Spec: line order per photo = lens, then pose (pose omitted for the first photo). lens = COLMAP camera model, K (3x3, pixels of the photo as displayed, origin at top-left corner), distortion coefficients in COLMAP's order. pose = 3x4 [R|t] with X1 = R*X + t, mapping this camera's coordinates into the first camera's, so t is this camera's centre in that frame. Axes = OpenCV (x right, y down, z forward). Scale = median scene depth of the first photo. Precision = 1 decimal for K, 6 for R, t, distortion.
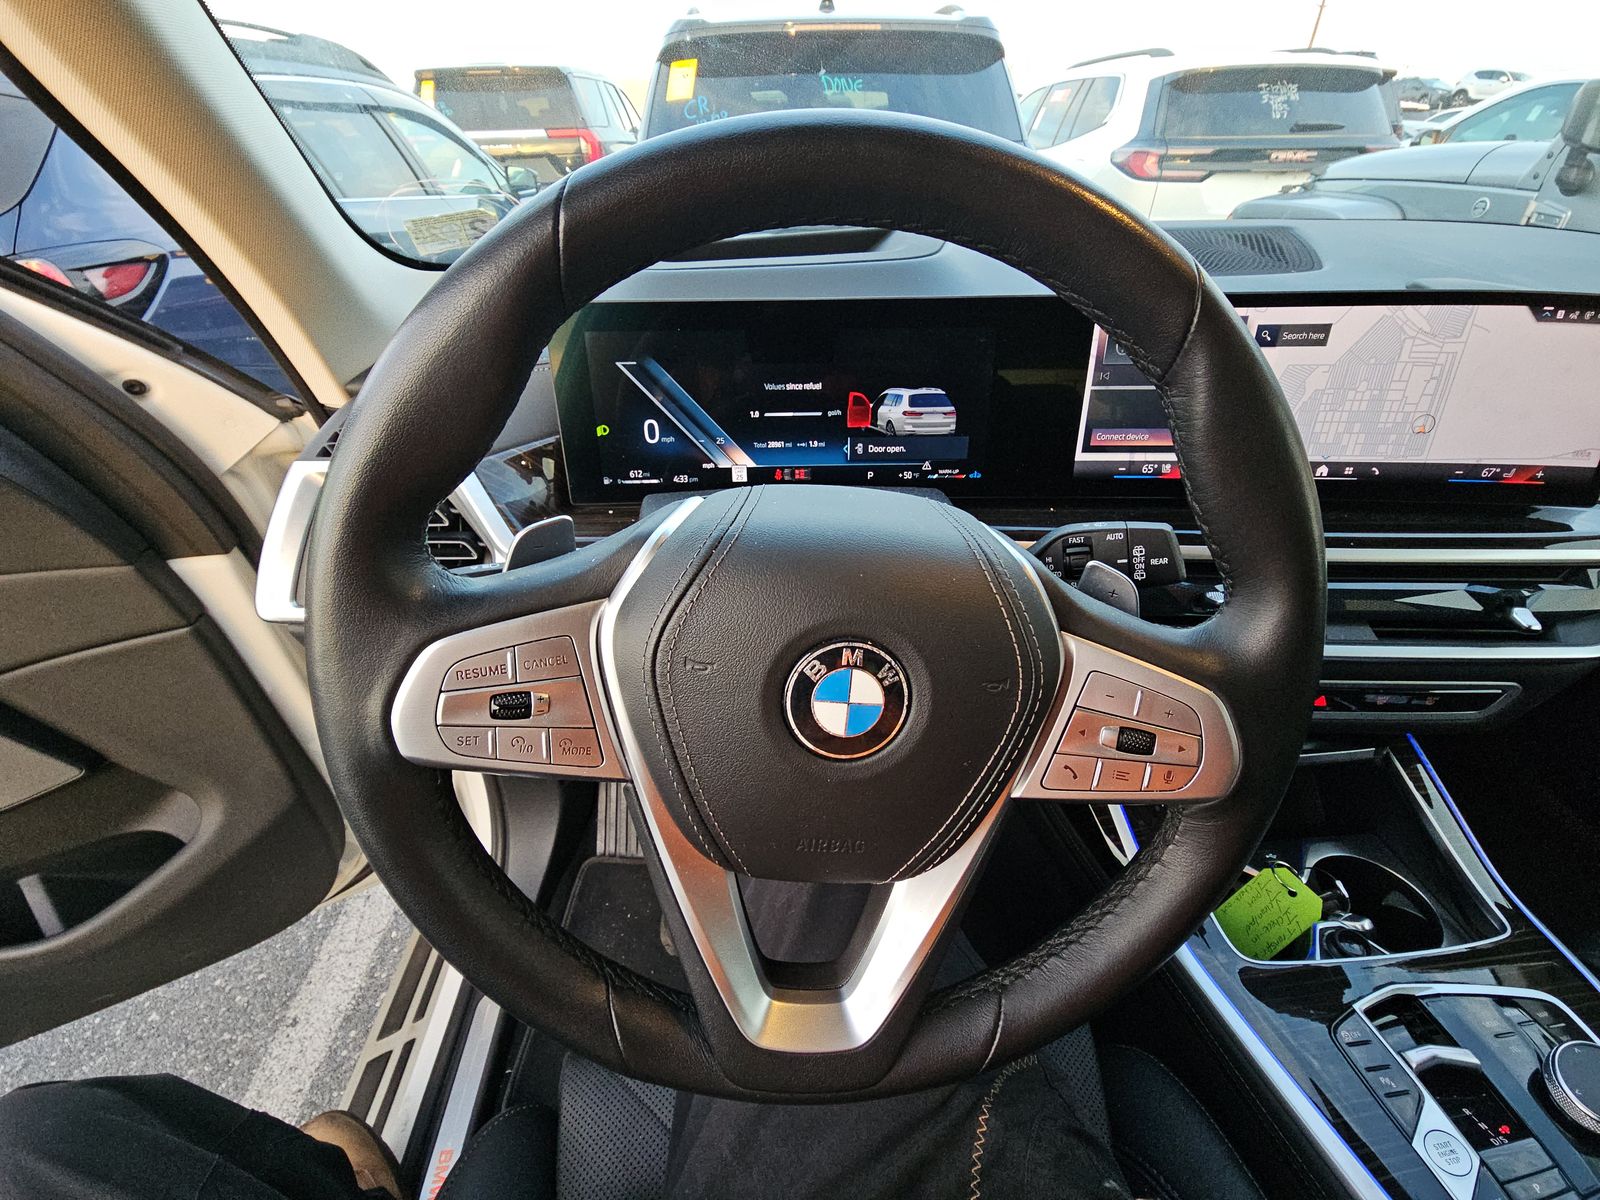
lens RADIAL K [[646.5, 0, 783.5], [0, 646.5, 605.0], [0, 0, 1]] dist [0.015220, -0.005884]
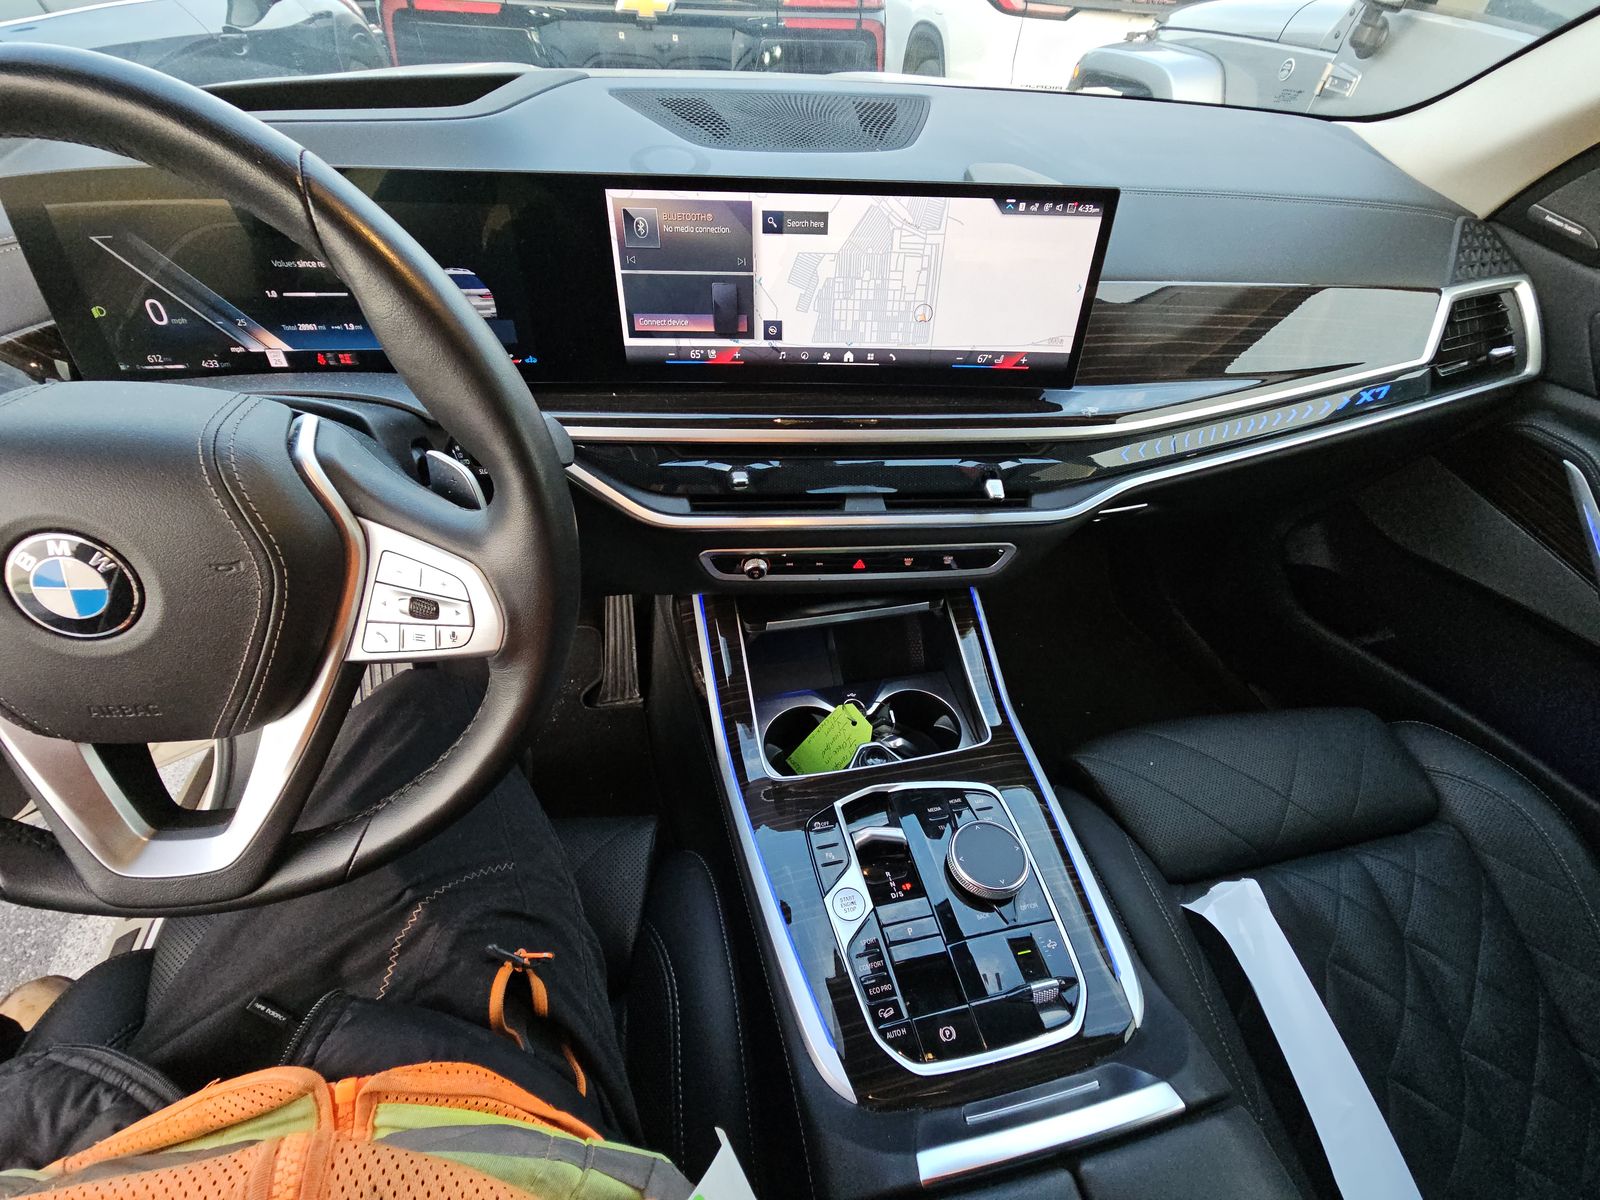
lens RADIAL K [[646.5, 0, 809.6], [0, 646.5, 602.2], [0, 0, 1]] dist [0.015220, -0.005884]
pose [[0.991744, -0.047373, 0.119163, 0.626953], [0.025104, 0.983003, 0.181863, 0.000642], [-0.125753, -0.177370, 0.976077, -0.136220]]
